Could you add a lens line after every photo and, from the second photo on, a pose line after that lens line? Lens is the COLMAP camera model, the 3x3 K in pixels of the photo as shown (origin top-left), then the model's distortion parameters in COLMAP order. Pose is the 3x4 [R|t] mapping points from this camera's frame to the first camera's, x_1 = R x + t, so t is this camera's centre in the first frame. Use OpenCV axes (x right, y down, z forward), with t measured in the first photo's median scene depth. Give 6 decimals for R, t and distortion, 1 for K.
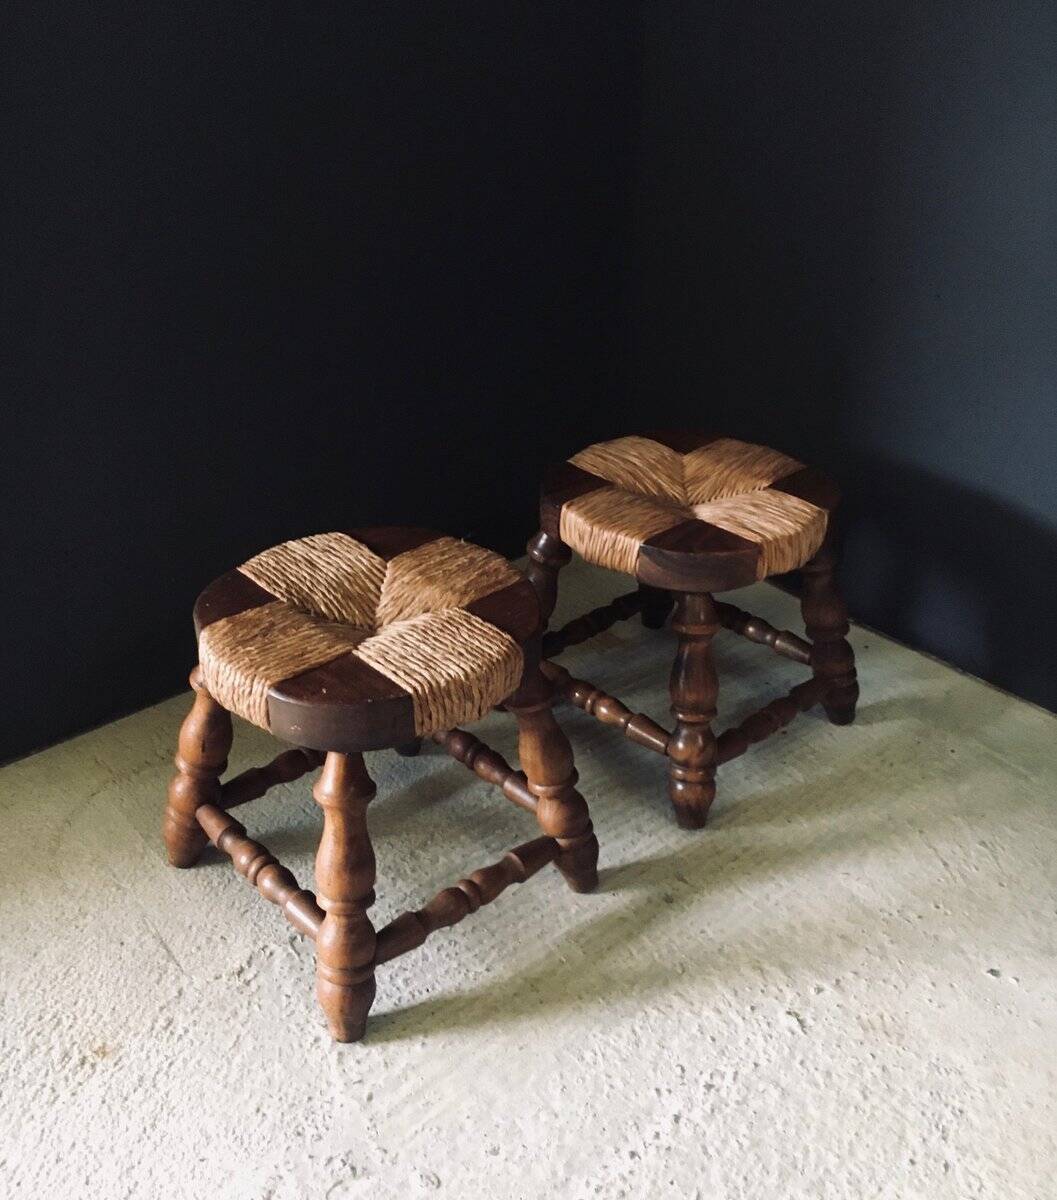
lens RADIAL K [[1255.8, 0, 513.0], [0, 1255.8, 559.5], [0, 0, 1]] dist [0.061992, -0.071145]
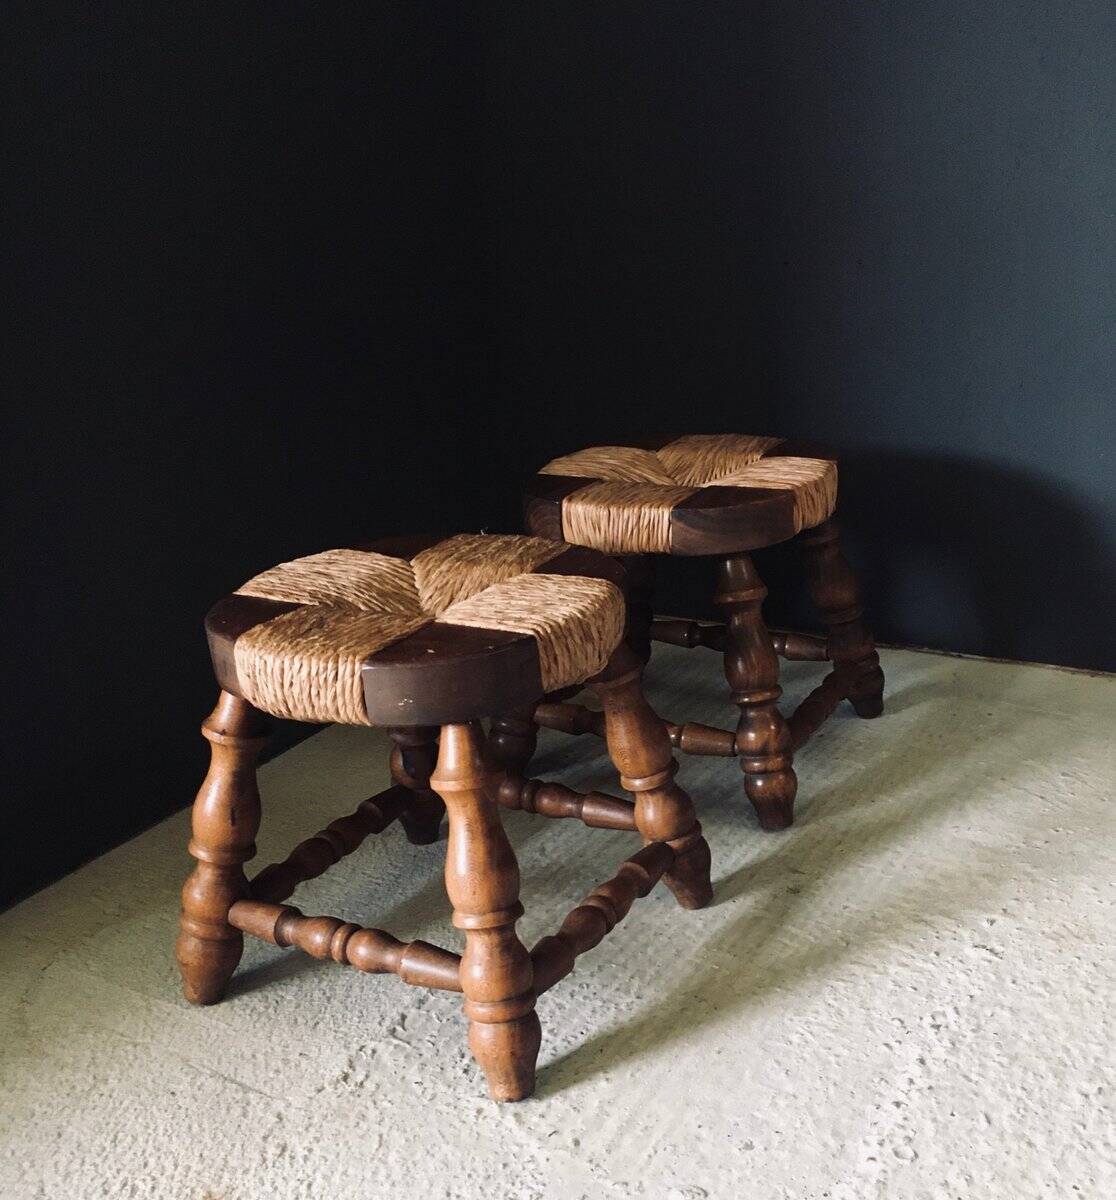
lens RADIAL K [[1431.3, 0, 625.4], [0, 1431.3, 646.5], [0, 0, 1]] dist [0.057246, -0.035539]
pose [[0.939647, -0.179925, 0.291015, -0.267372], [0.219903, 0.969208, -0.110806, 0.206091], [-0.262117, 0.168114, 0.950280, 0.059901]]
